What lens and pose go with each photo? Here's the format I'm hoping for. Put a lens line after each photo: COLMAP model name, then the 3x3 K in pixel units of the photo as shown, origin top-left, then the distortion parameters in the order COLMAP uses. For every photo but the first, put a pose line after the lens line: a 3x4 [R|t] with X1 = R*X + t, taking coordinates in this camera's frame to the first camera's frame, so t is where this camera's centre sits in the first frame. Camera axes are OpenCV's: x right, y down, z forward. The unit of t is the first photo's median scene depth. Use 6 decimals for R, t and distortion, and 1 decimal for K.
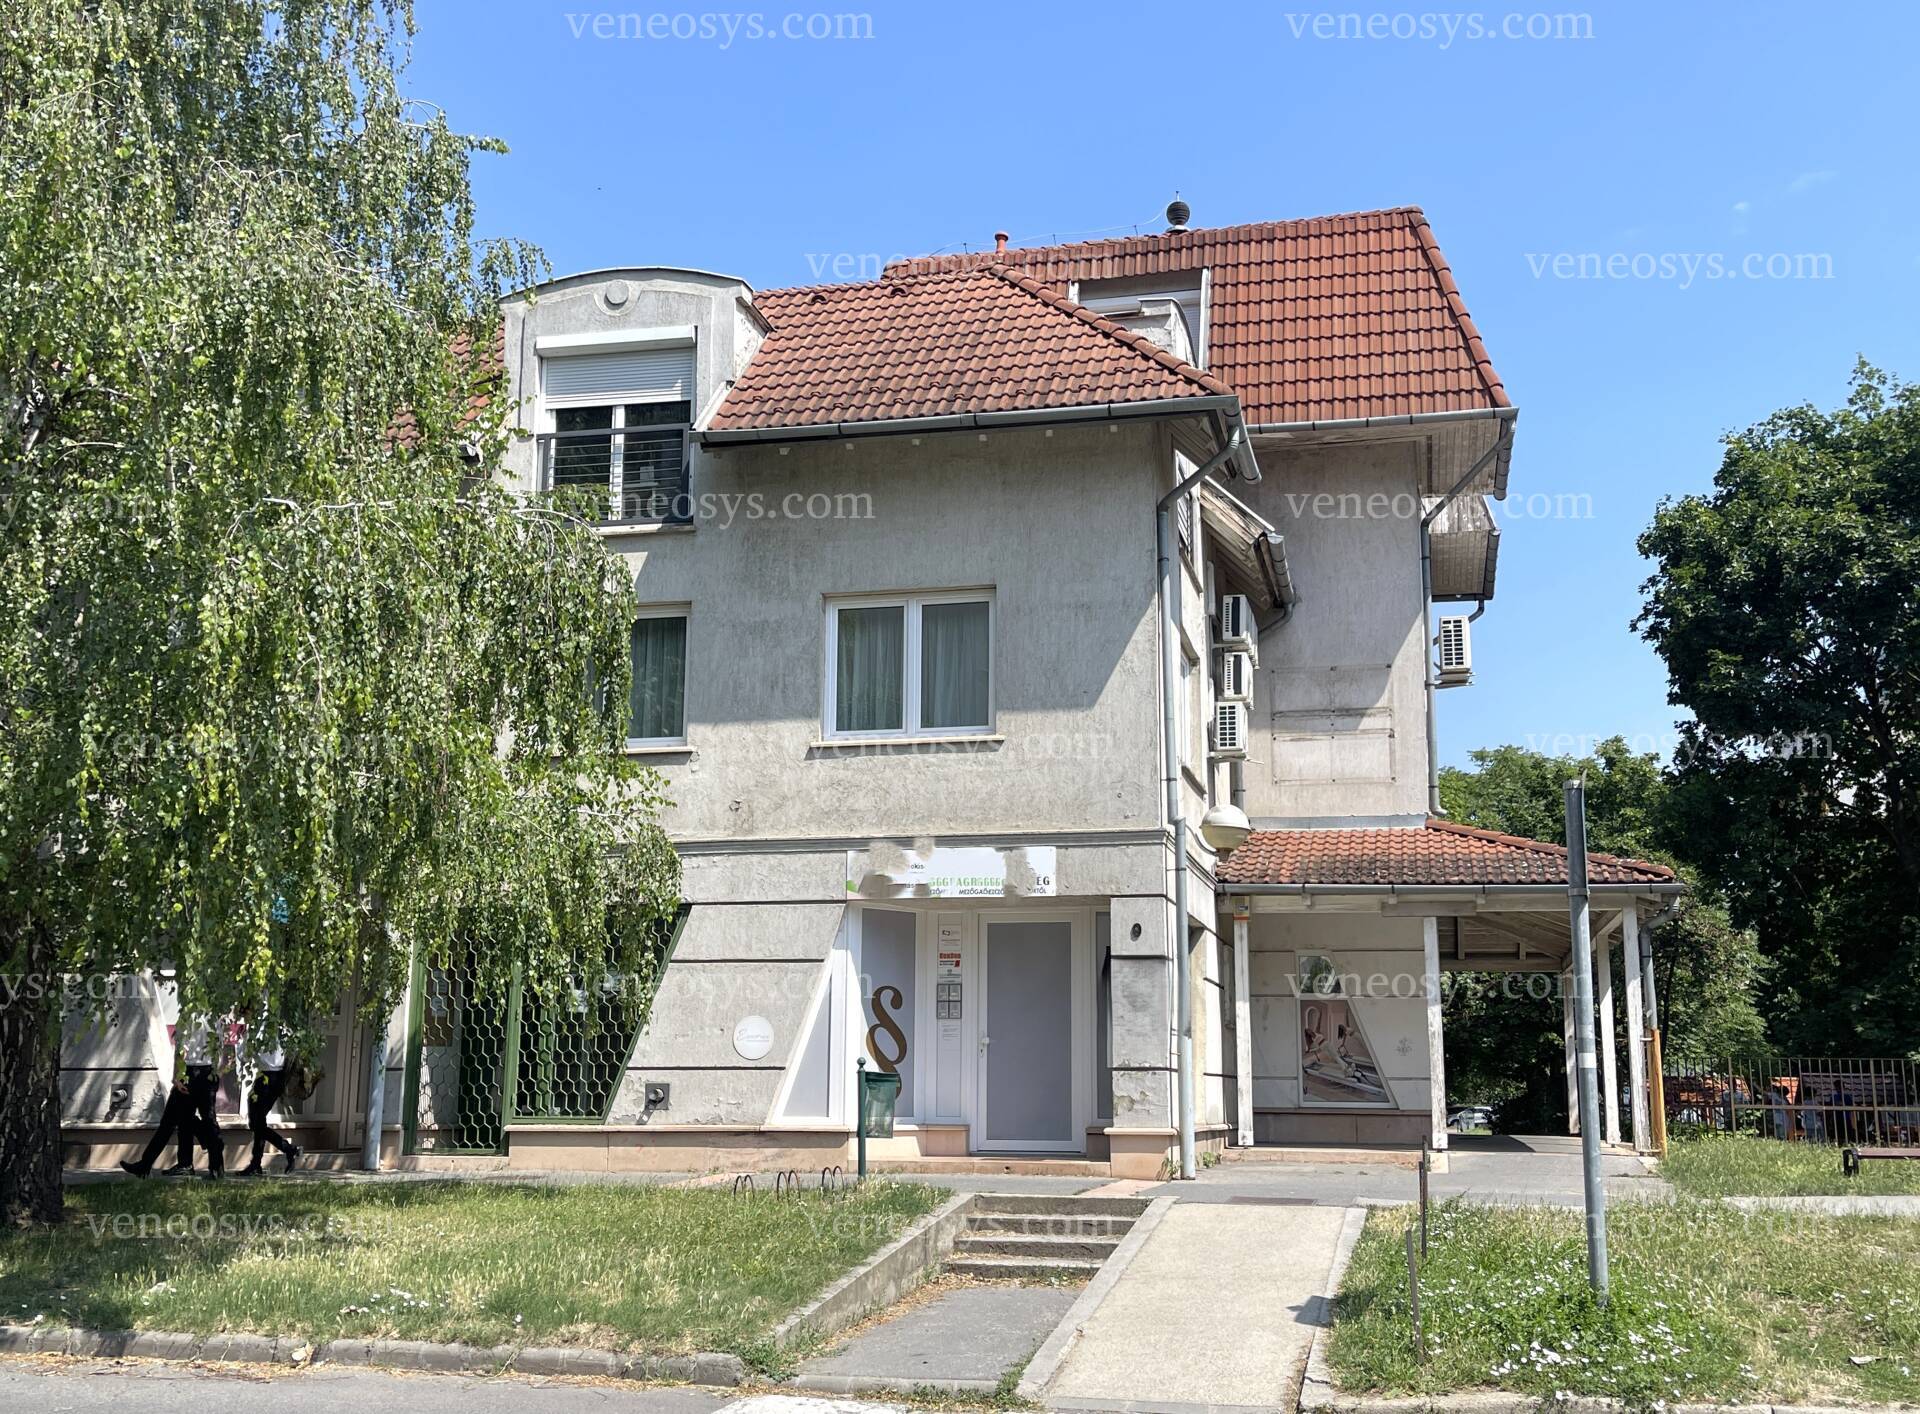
lens RADIAL K [[1963.7, 0, 992.7], [0, 1963.7, 741.4], [0, 0, 1]] dist [0.069063, -0.158345]
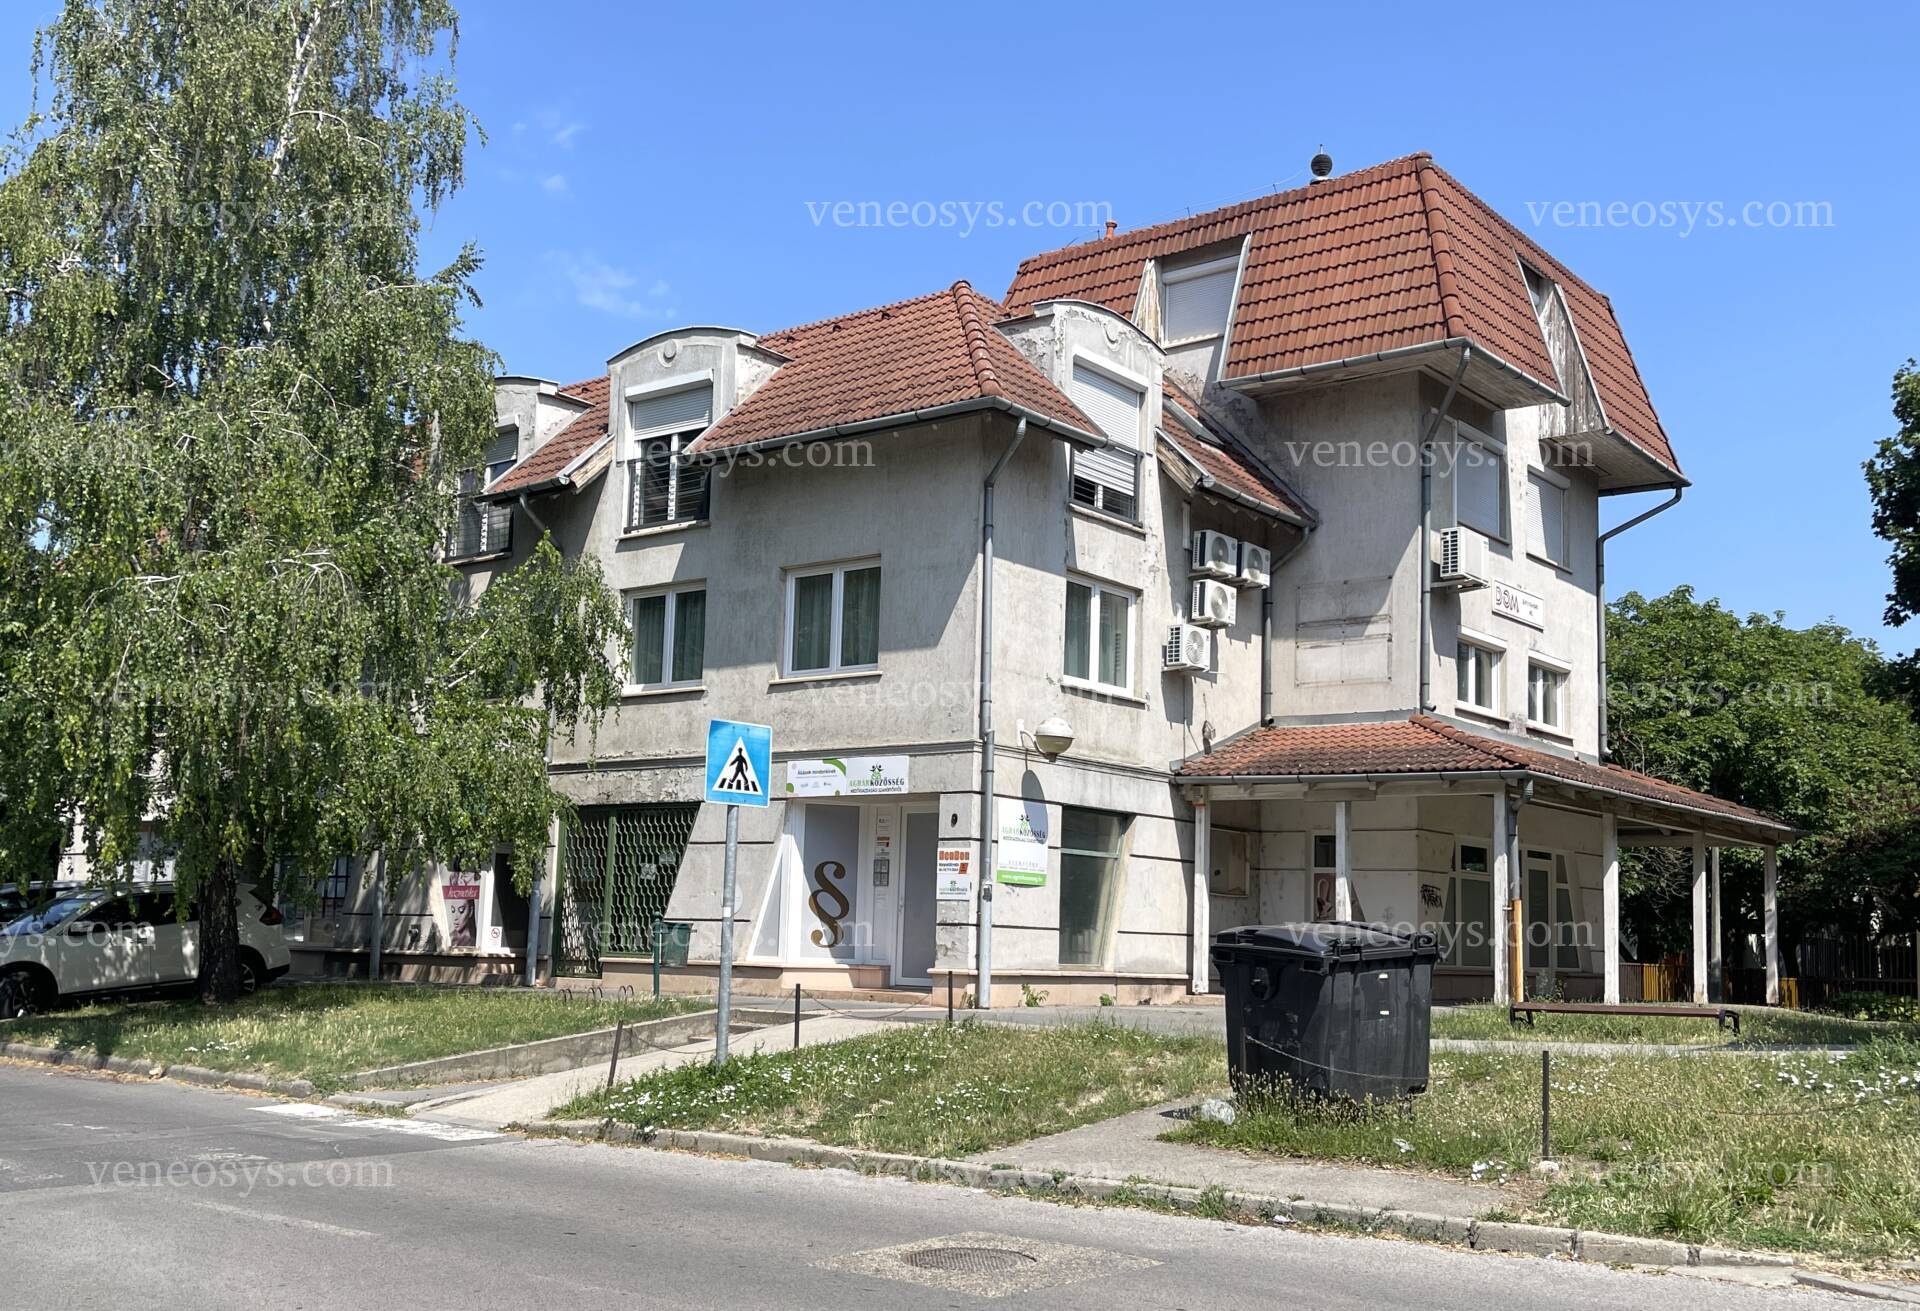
lens RADIAL K [[1888.0, 0, 960.2], [0, 1888.0, 757.0], [0, 0, 1]] dist [0.037080, -0.003382]
pose [[0.902878, -0.022290, -0.429318, 0.575238], [0.052661, 0.996868, 0.058993, -0.016684], [0.426659, -0.075871, 0.901224, -0.108913]]
